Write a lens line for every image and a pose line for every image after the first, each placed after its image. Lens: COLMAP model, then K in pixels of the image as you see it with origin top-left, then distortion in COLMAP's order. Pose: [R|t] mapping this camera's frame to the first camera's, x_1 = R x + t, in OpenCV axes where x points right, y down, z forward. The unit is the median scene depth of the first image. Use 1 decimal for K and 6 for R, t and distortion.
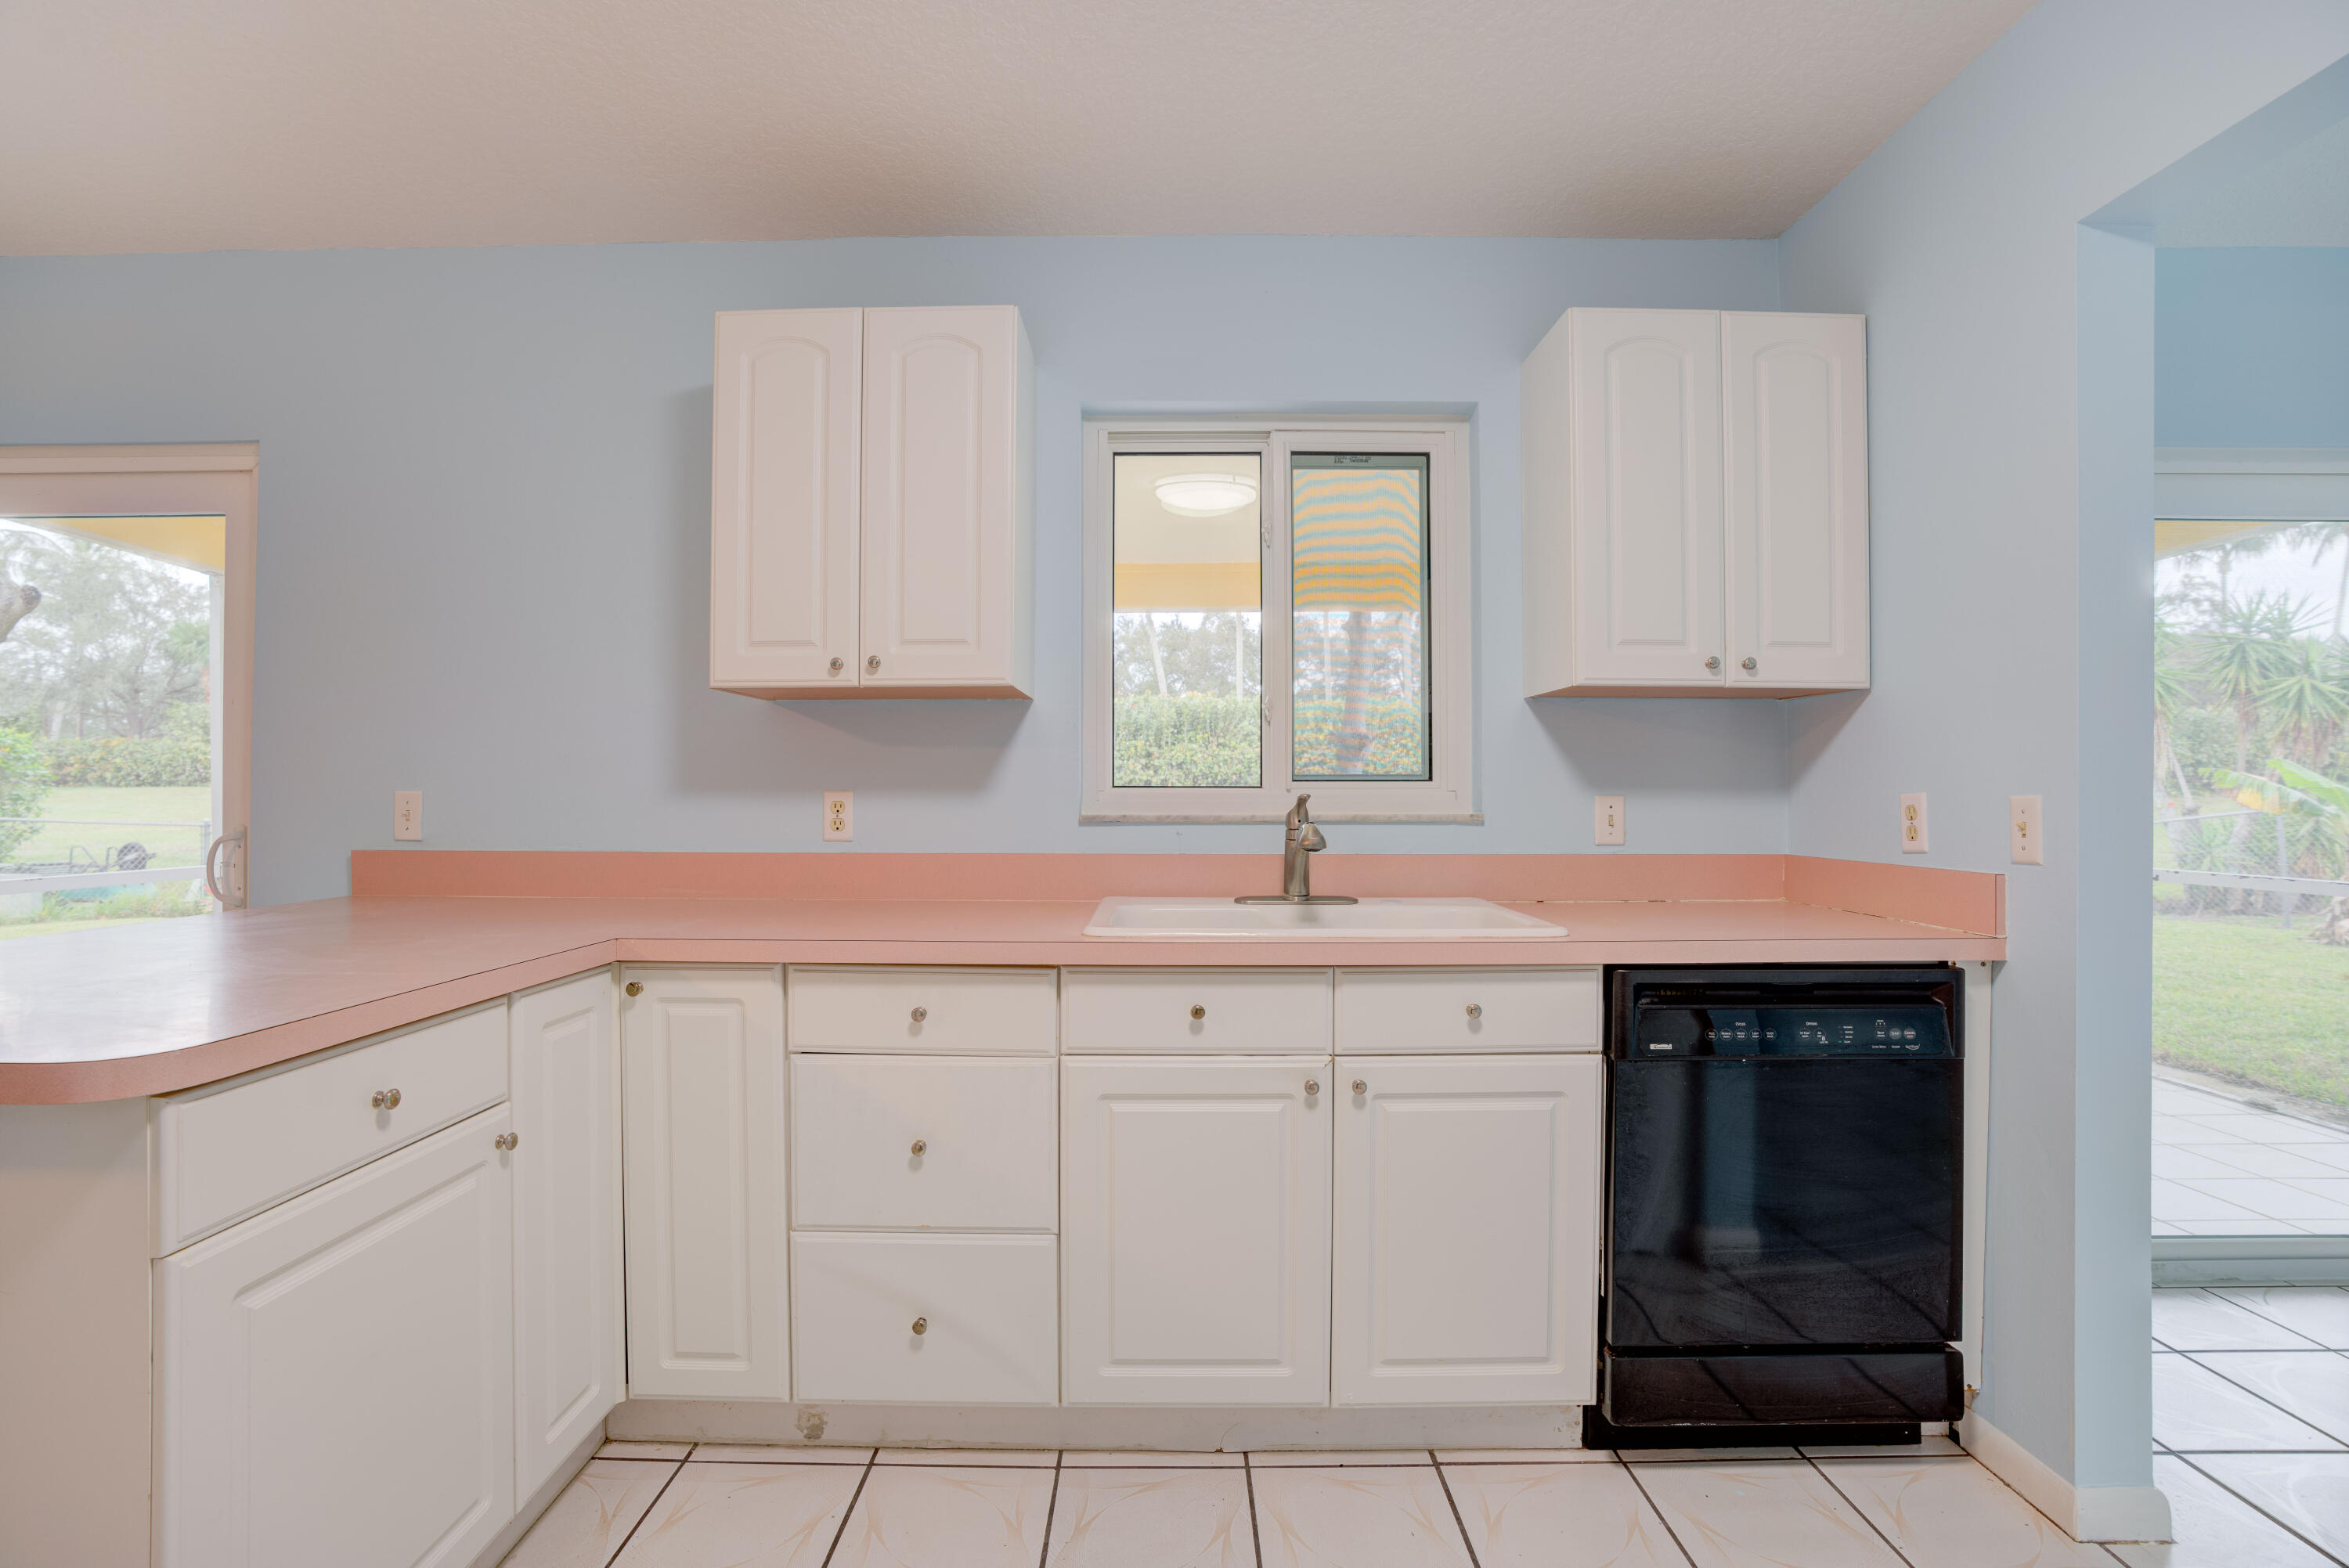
lens RADIAL K [[1058.1, 0, 1166.0], [0, 1058.1, 791.2], [0, 0, 1]] dist [-0.082922, 0.032278]
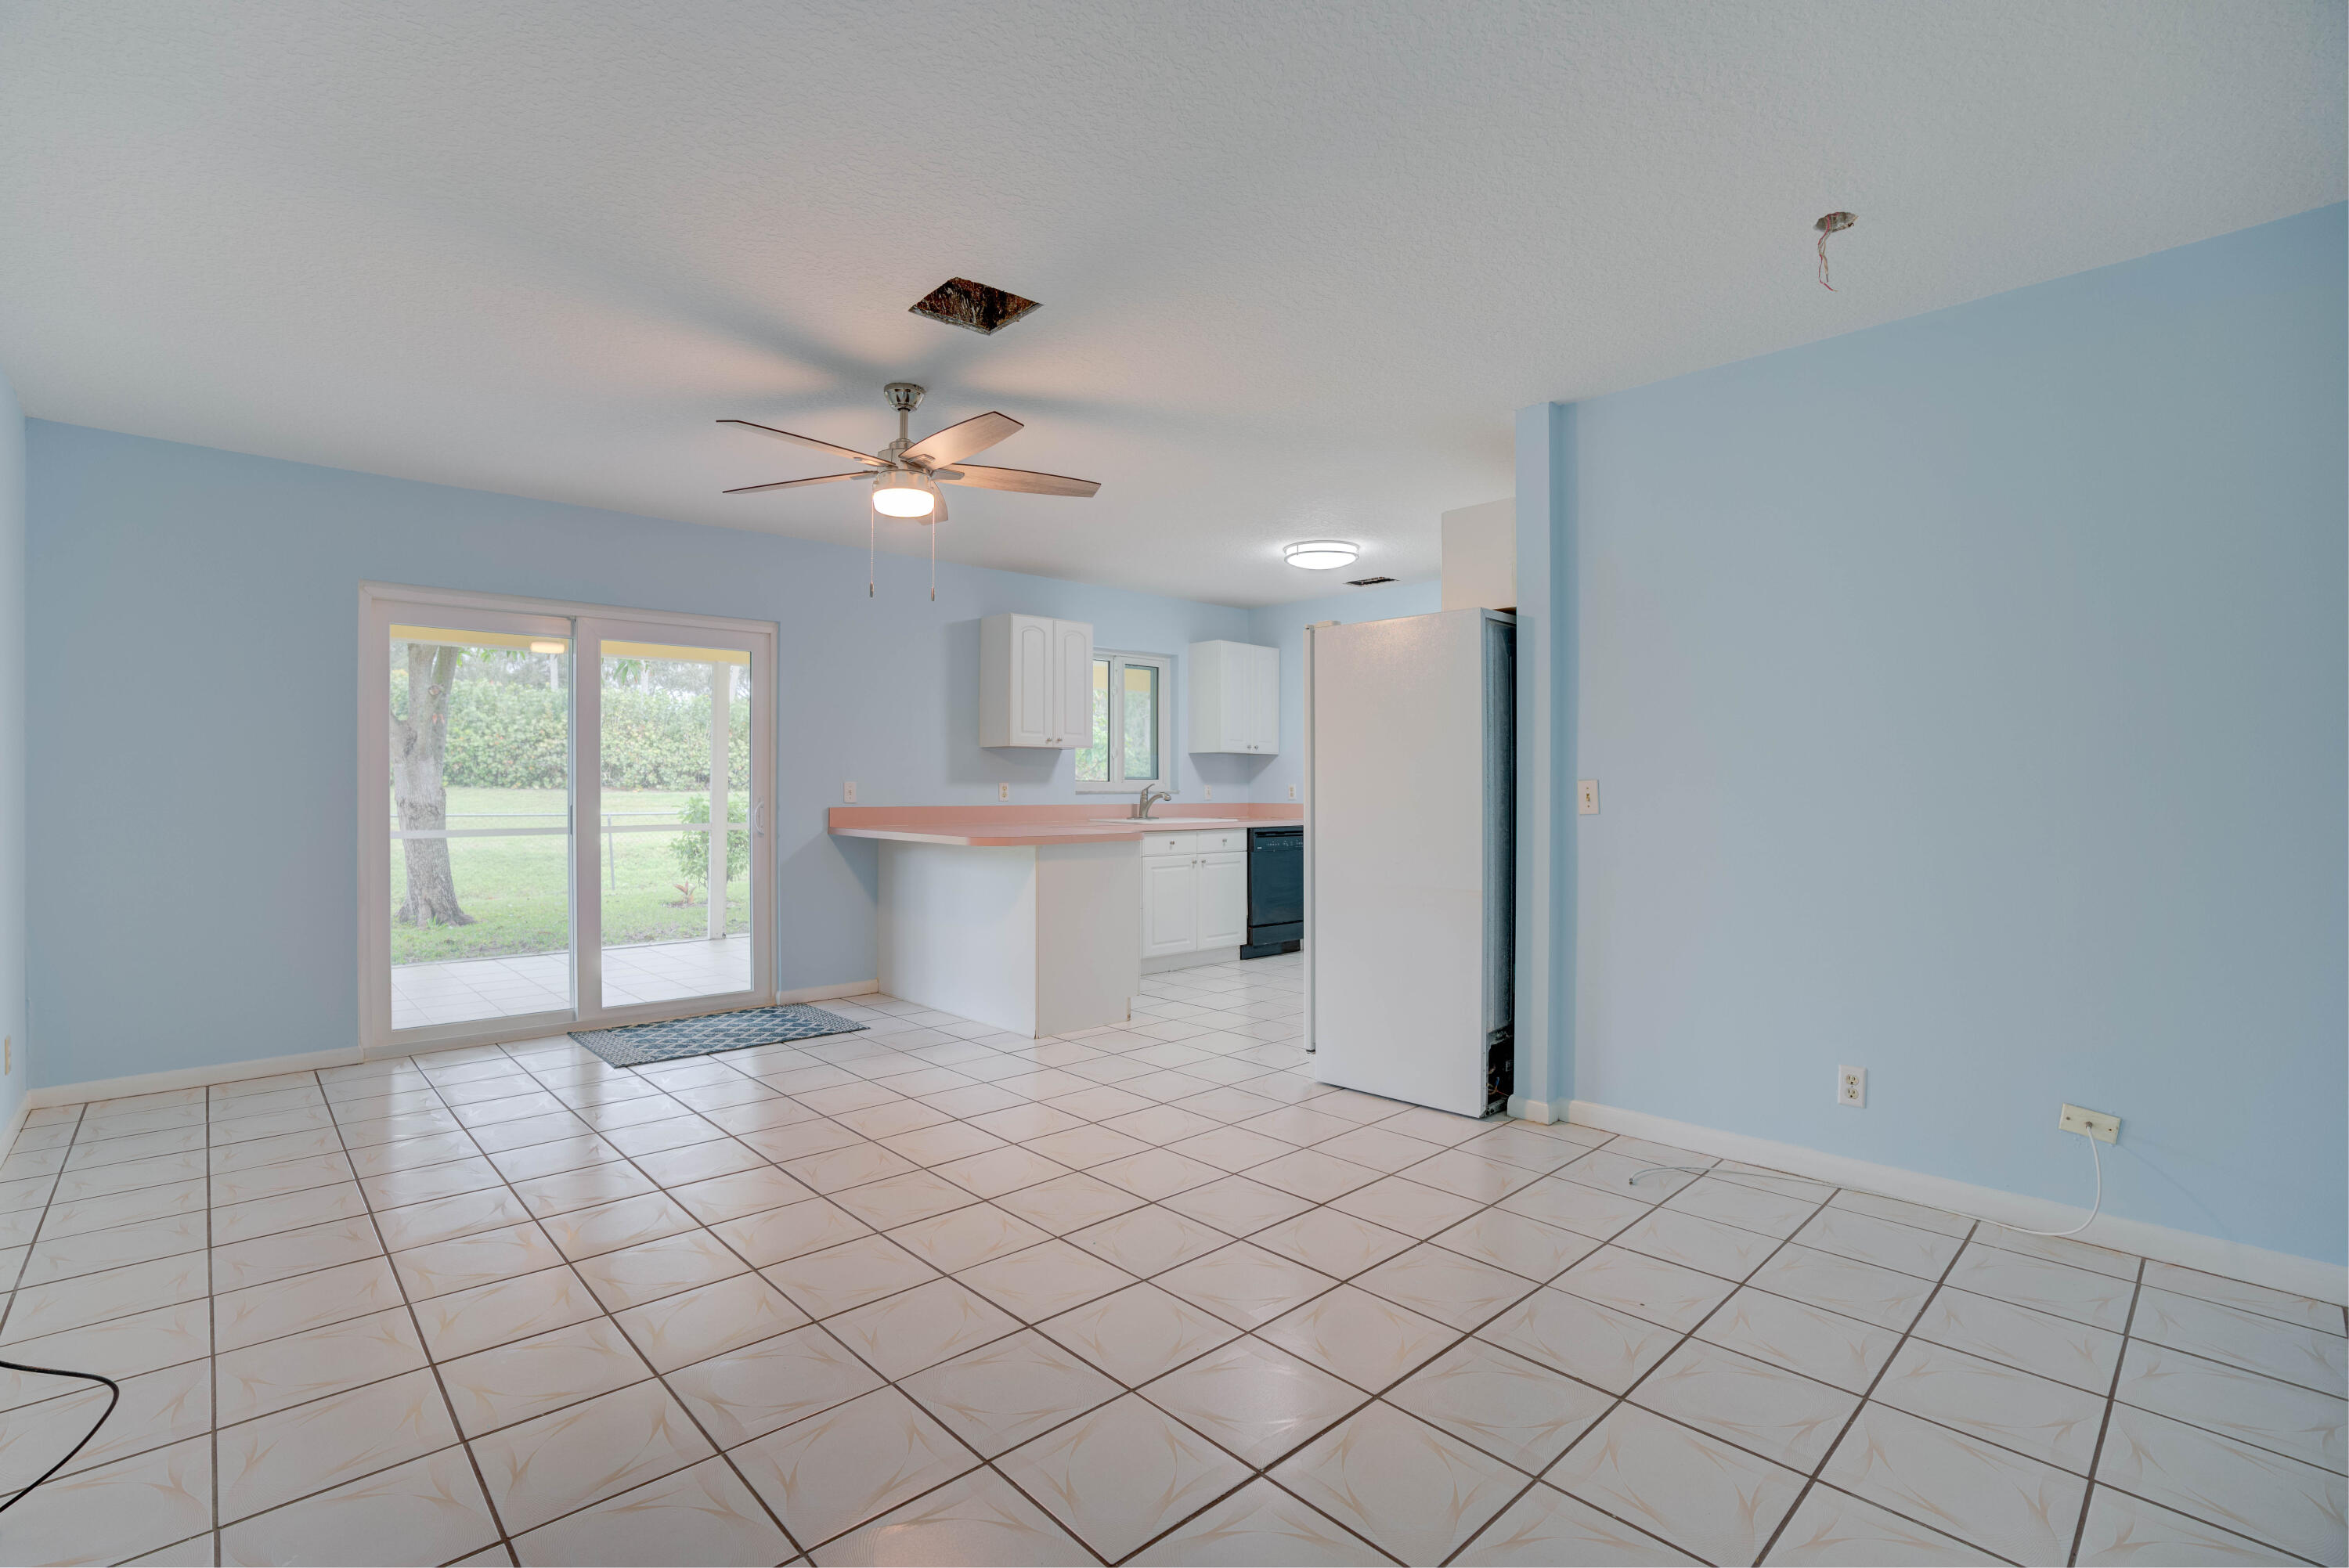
lens RADIAL K [[1058.1, 0, 1166.0], [0, 1058.1, 791.2], [0, 0, 1]] dist [-0.082922, 0.032278]
pose [[0.723572, -0.002568, 0.690244, -2.075234], [-0.002936, 0.999973, 0.006799, 0.003274], [-0.690243, -0.006947, 0.723545, -1.357323]]
